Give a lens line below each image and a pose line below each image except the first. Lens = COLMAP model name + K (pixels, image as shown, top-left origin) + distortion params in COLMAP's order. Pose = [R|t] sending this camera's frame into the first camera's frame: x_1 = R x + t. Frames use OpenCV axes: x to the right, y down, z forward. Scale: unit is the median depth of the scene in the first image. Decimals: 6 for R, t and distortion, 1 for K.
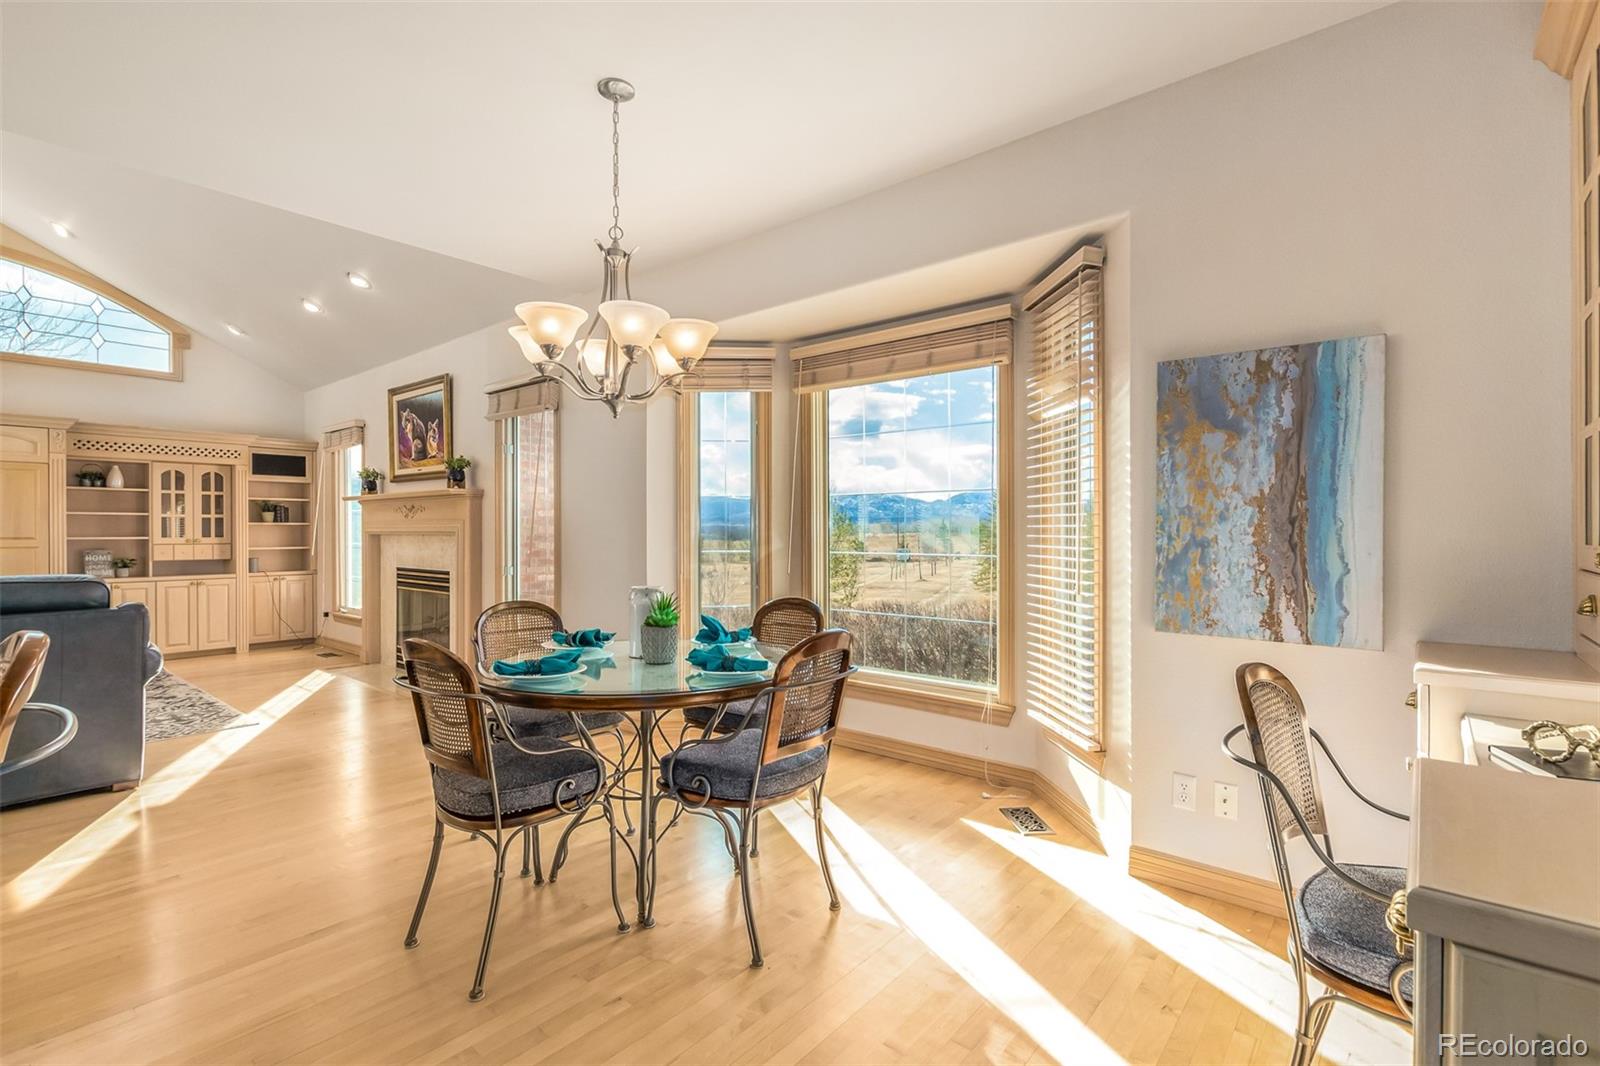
lens RADIAL K [[736.5, 0, 800.0], [0, 736.5, 533.0], [0, 0, 1]] dist [0.000980, 0.000066]
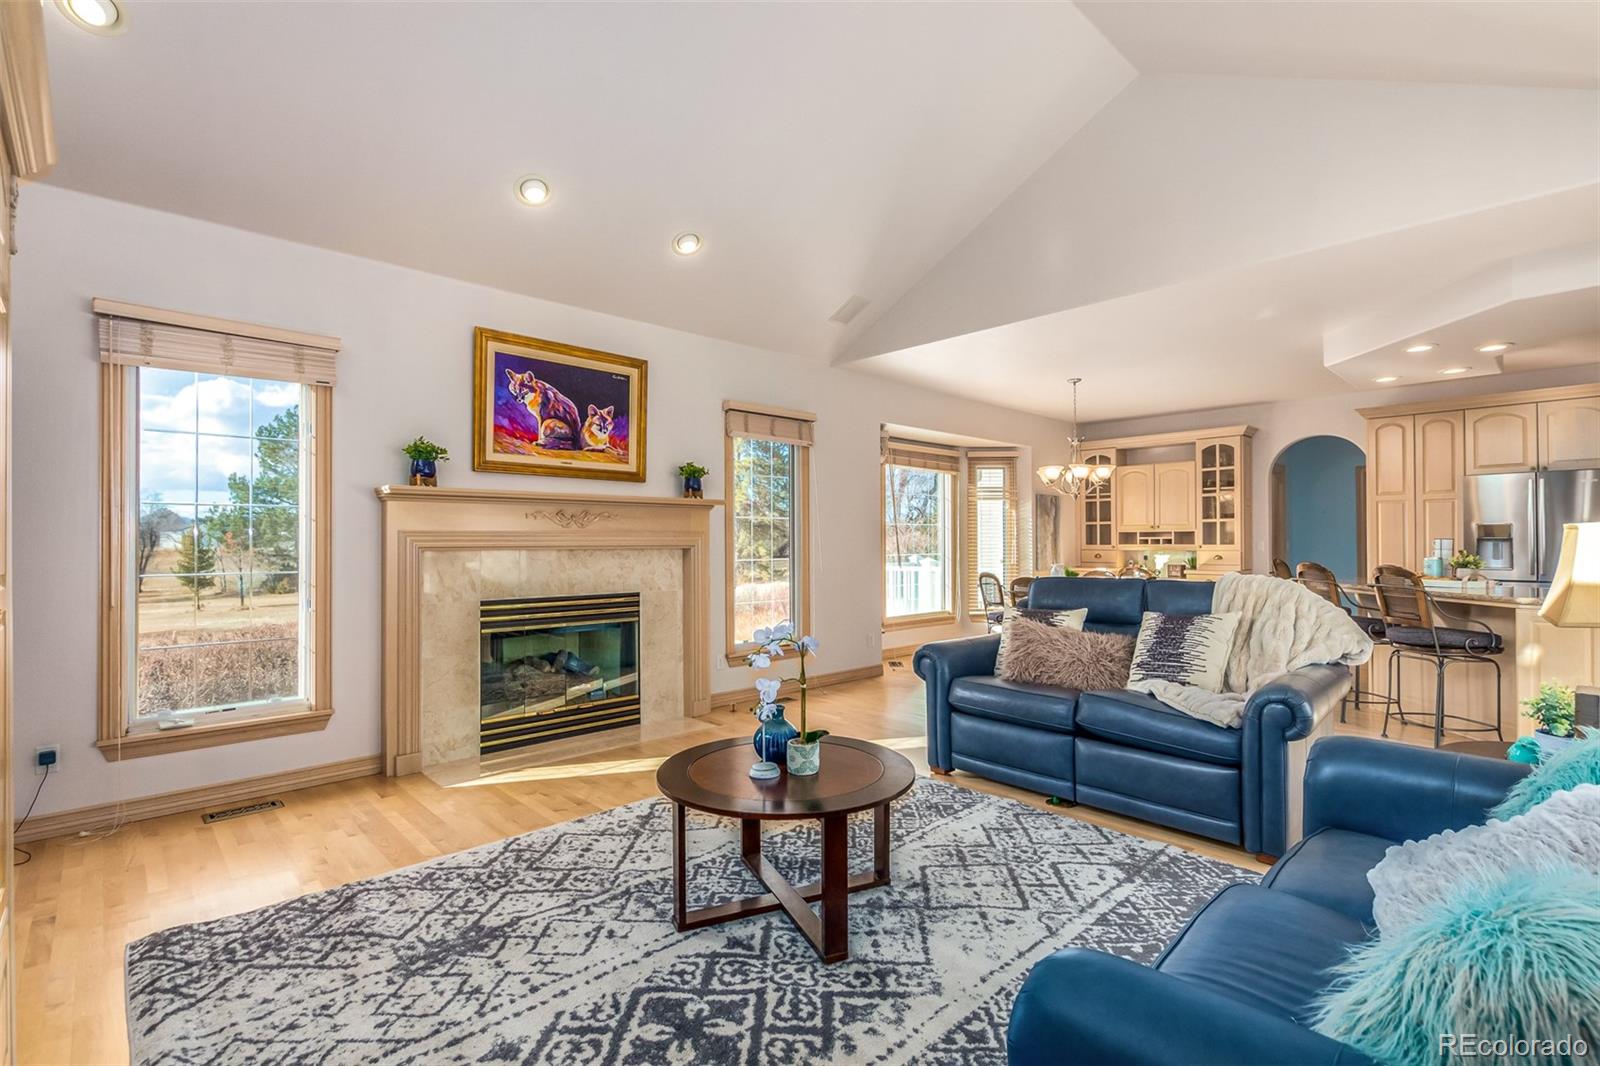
lens RADIAL K [[737.9, 0, 816.7], [0, 737.9, 544.8], [0, 0, 1]] dist [0.003739, 0.000384]
pose [[0.093476, -0.001862, 0.995620, -1.240818], [0.008248, 0.999965, 0.001096, -0.001589], [-0.995587, 0.008110, 0.093488, 0.680663]]
